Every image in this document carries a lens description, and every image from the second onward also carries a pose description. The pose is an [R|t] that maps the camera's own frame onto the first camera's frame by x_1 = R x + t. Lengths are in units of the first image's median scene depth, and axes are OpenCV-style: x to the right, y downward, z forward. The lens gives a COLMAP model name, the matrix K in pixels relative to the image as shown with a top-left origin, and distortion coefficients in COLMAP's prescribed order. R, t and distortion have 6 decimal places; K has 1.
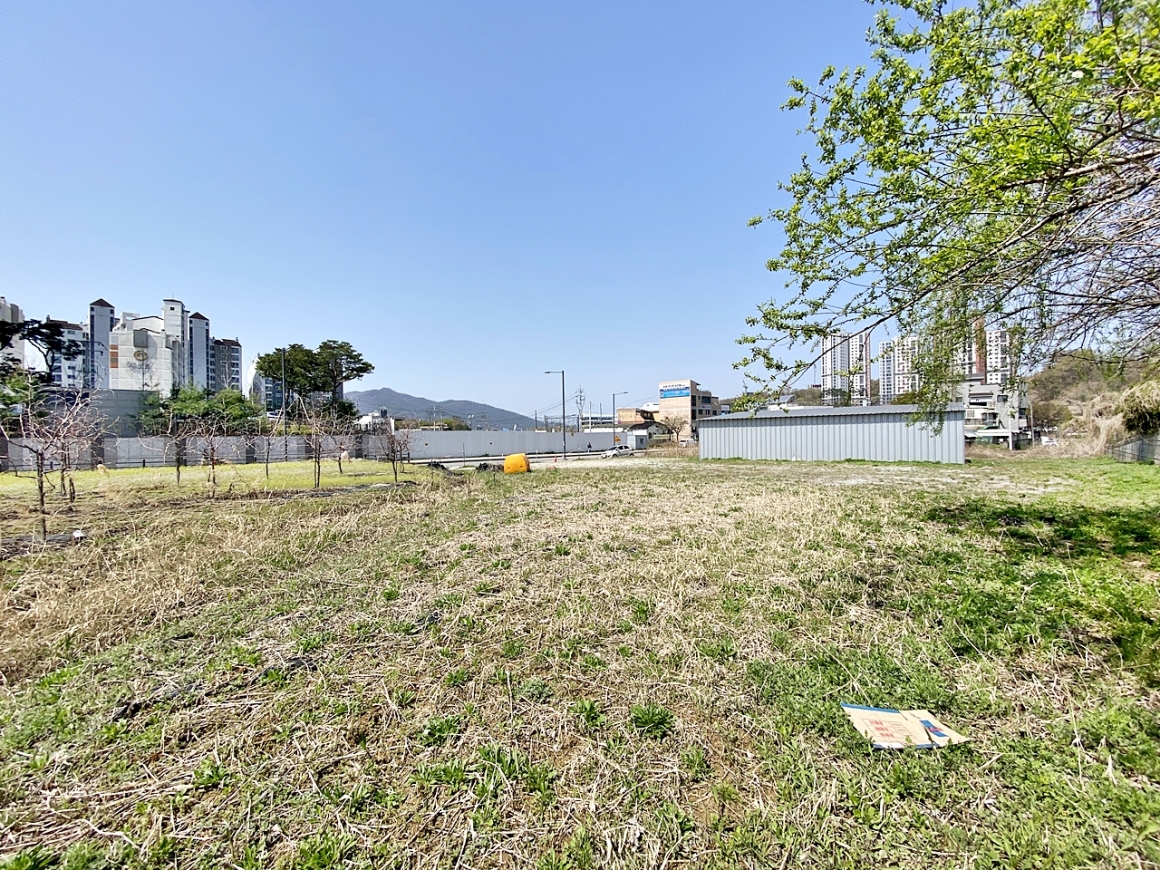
lens RADIAL K [[469.2, 0, 574.6], [0, 469.2, 429.1], [0, 0, 1]] dist [0.021166, -0.018041]
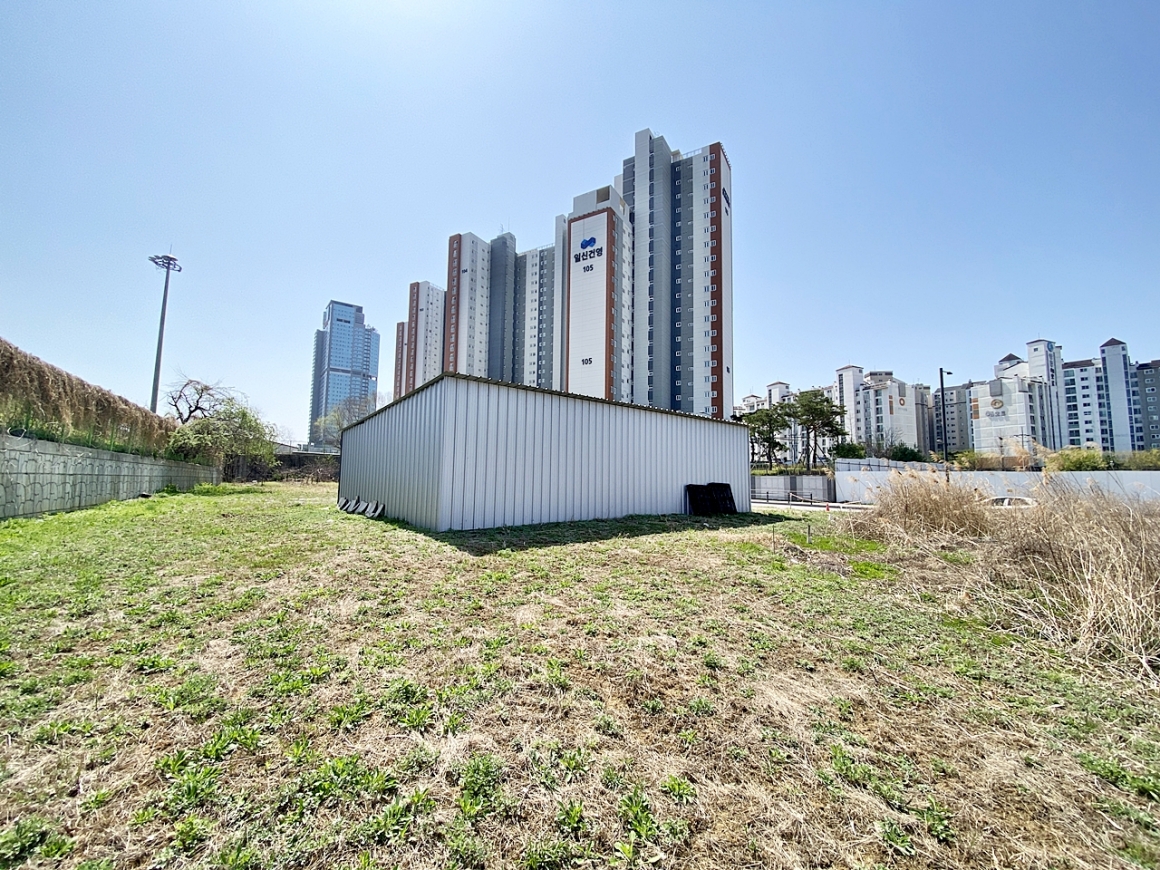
lens RADIAL K [[469.2, 0, 584.7], [0, 469.2, 436.5], [0, 0, 1]] dist [0.021166, -0.018041]
pose [[-0.165748, -0.080862, -0.982847, 0.329270], [-0.000241, 0.996636, -0.081956, 0.004328], [0.986168, -0.013348, -0.165210, 0.333366]]
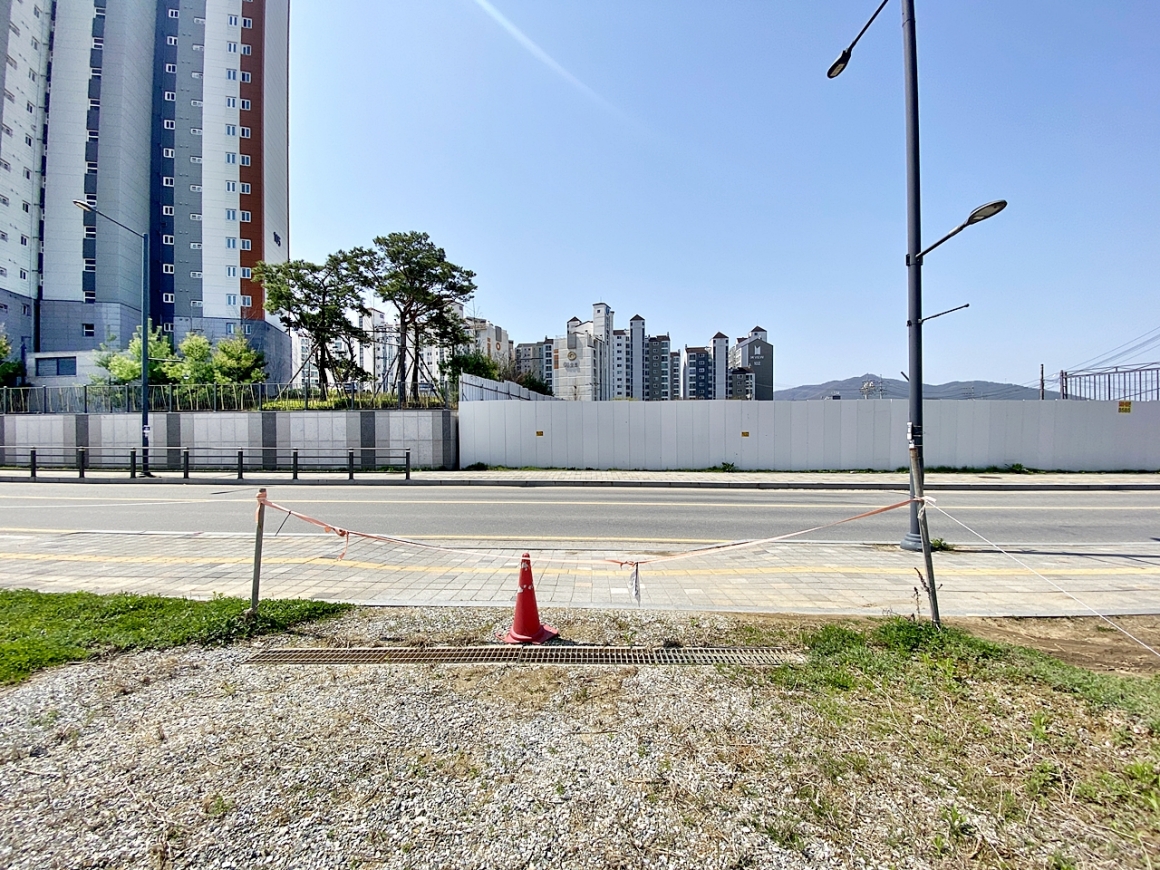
lens RADIAL K [[469.2, 0, 574.3], [0, 469.2, 432.4], [0, 0, 1]] dist [0.021166, -0.018041]
pose [[0.582891, 0.010784, -0.812479, 0.016568], [0.007020, 0.999808, 0.018307, 0.011643], [0.812520, -0.016375, 0.582703, 0.422727]]
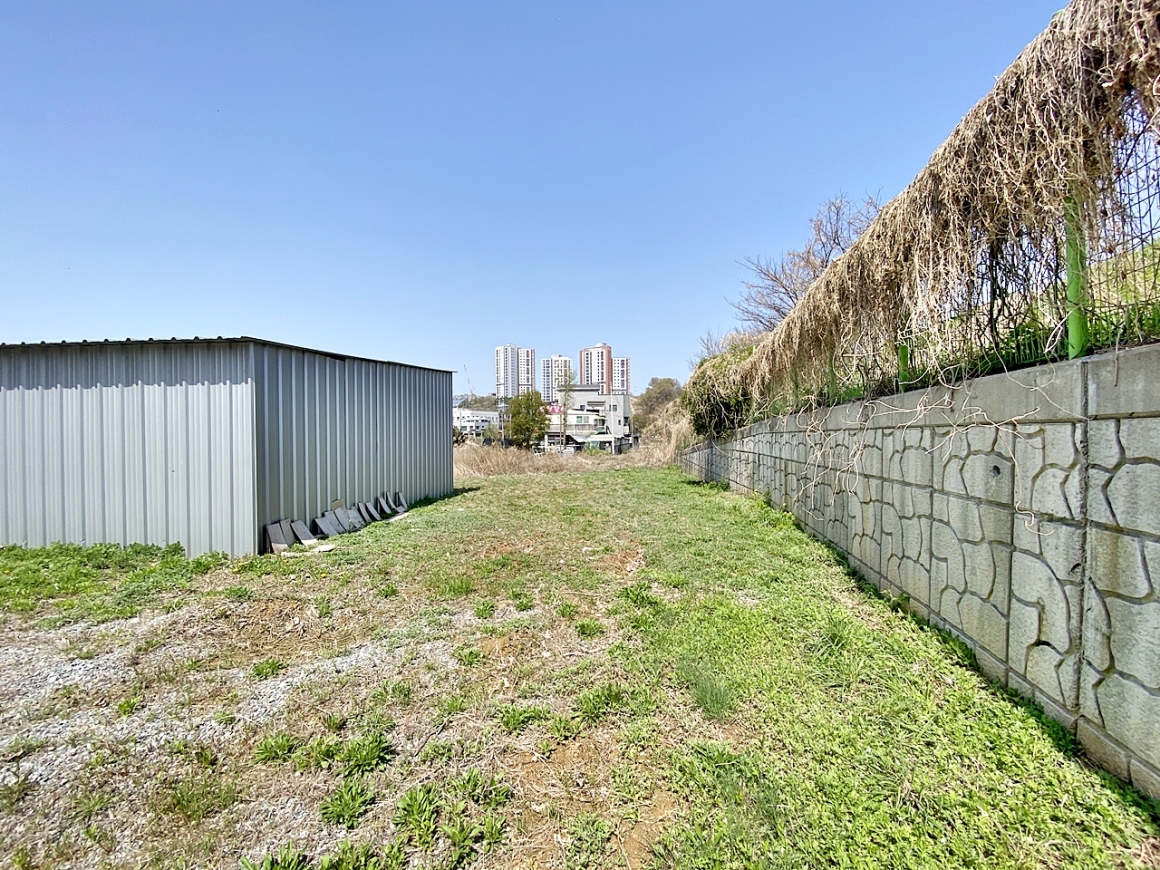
lens RADIAL K [[469.2, 0, 577.3], [0, 469.2, 413.8], [0, 0, 1]] dist [0.021166, -0.018041]
pose [[0.804774, 0.032495, 0.592691, 0.177696], [-0.006763, 0.998938, -0.045584, 0.001768], [-0.593543, 0.032676, 0.804139, 0.152976]]
